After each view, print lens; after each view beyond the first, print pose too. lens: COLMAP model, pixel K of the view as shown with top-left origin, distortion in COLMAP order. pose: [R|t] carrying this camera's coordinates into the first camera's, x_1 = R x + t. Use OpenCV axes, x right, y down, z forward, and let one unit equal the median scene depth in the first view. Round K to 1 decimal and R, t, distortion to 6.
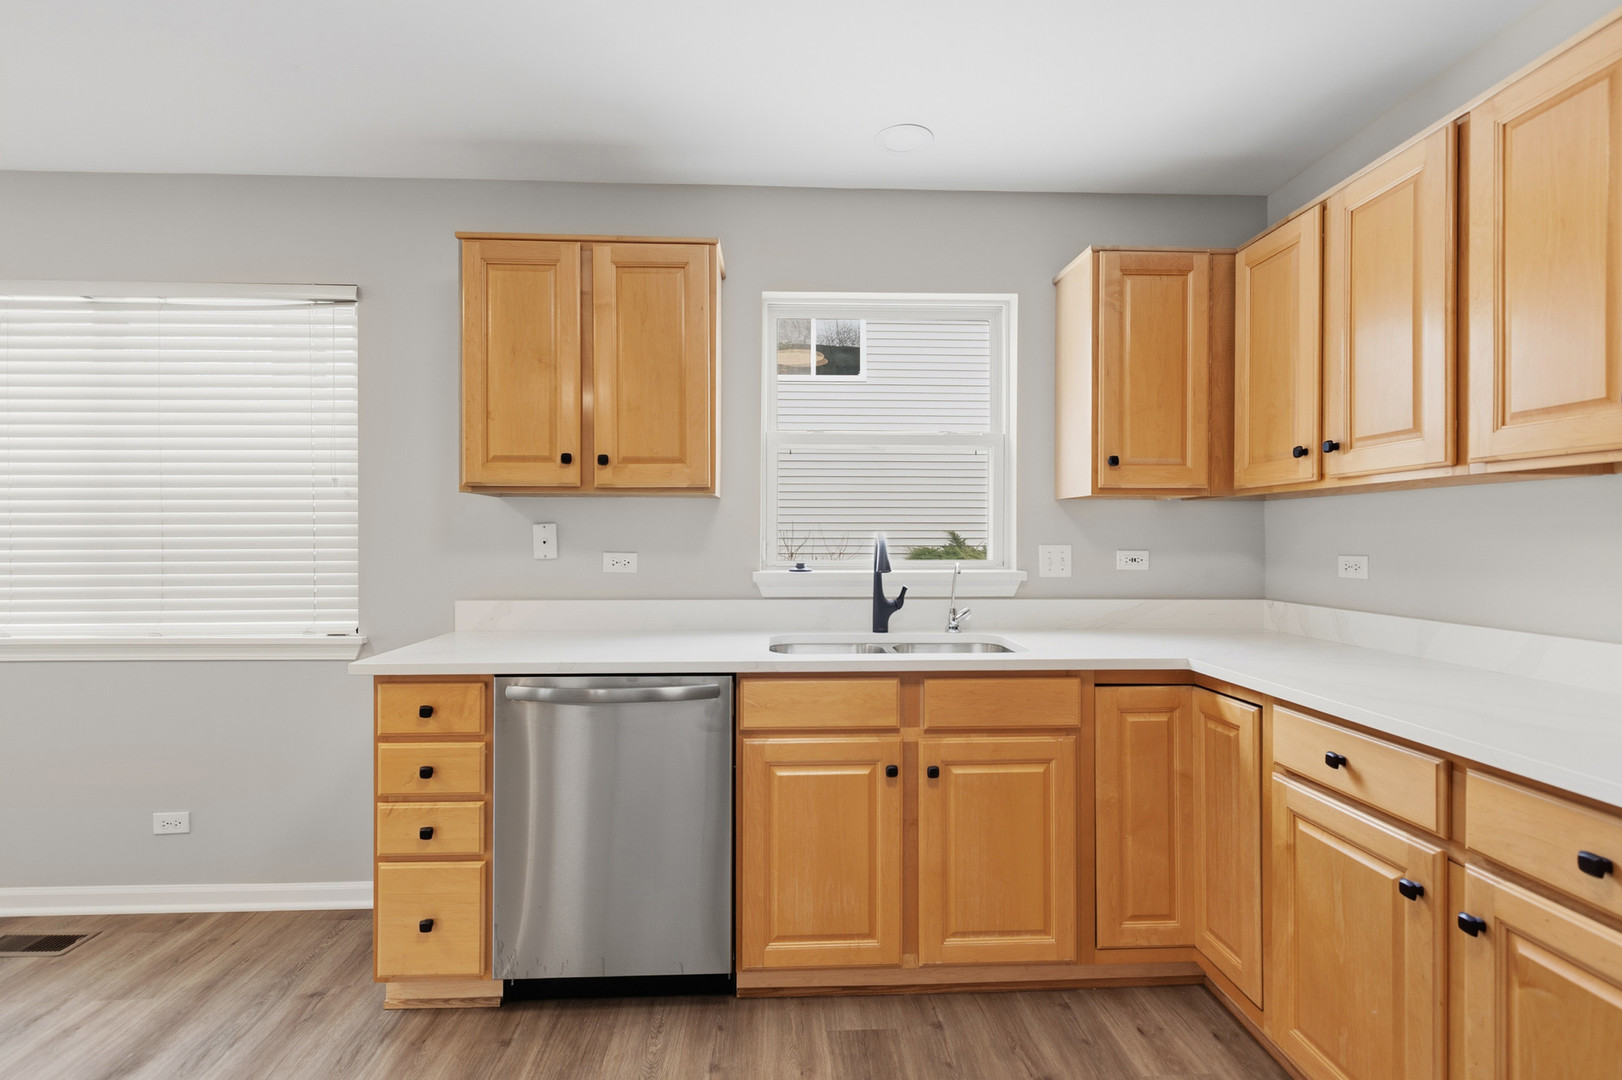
lens RADIAL K [[746.0, 0, 804.1], [0, 746.0, 539.7], [0, 0, 1]] dist [0.009585, -0.001867]
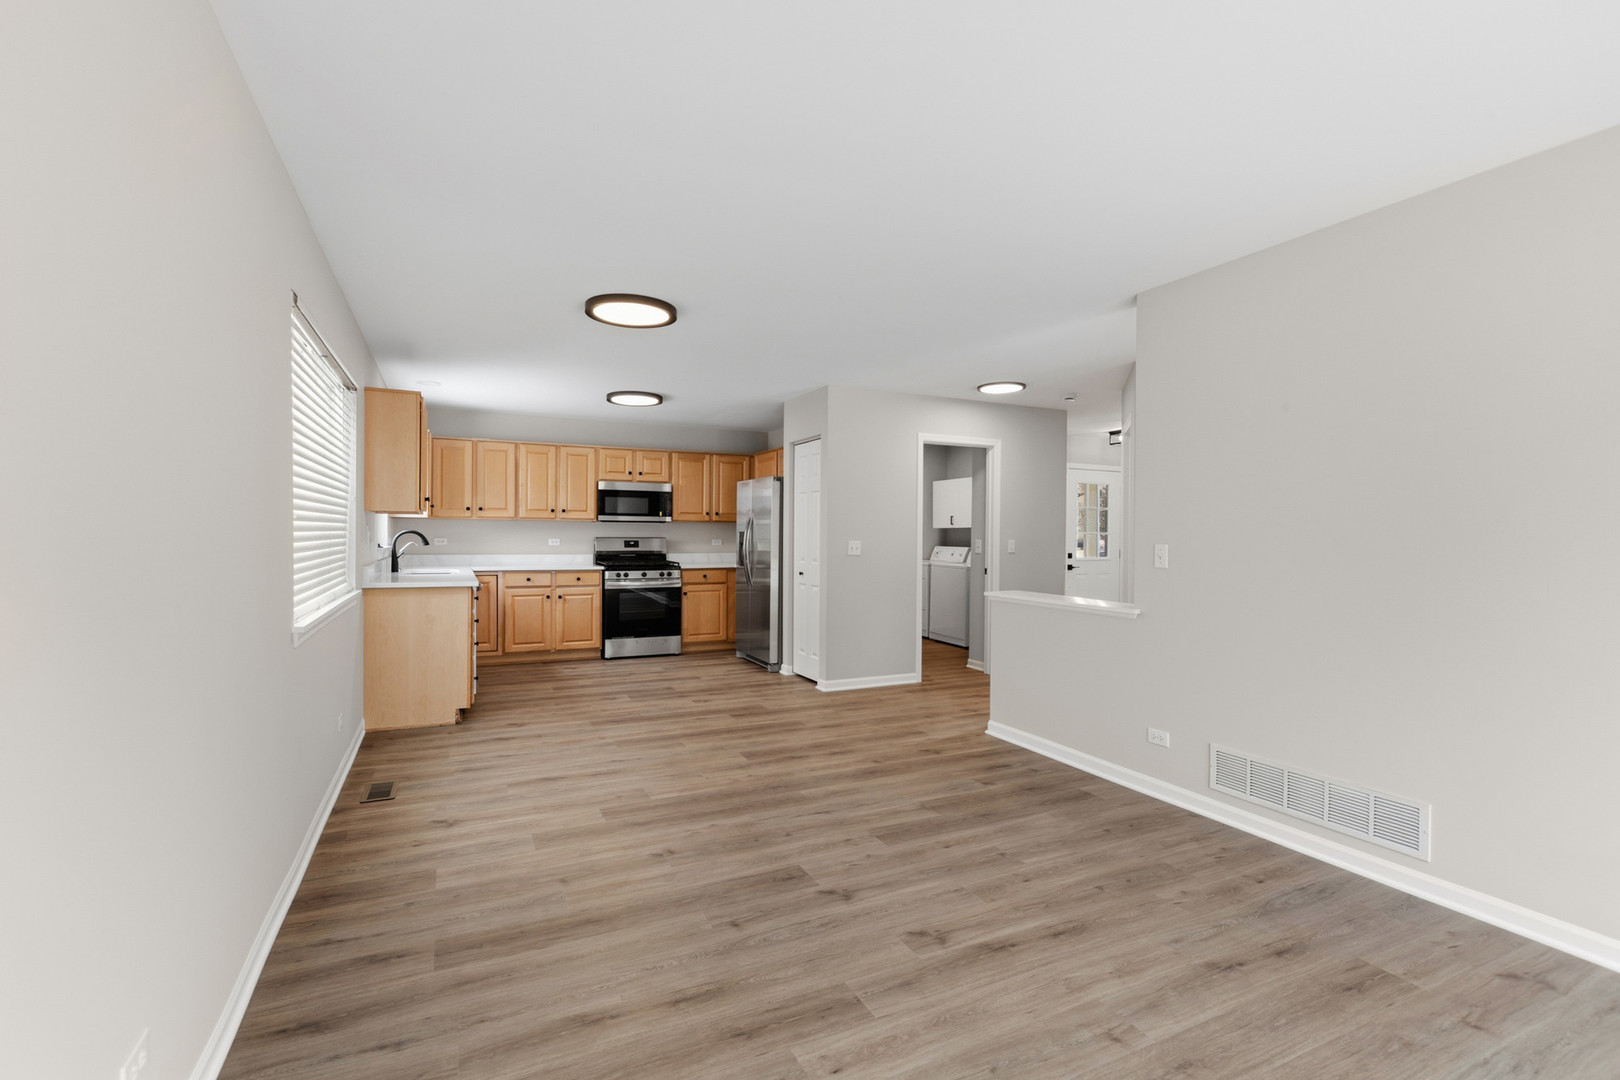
lens RADIAL K [[745.1, 0, 815.4], [0, 745.1, 538.7], [0, 0, 1]] dist [0.009585, -0.001867]
pose [[-0.393645, -0.010588, 0.919202, -3.185635], [-0.006695, 0.999940, 0.008651, -0.014691], [-0.919238, -0.002749, -0.393692, 0.876287]]
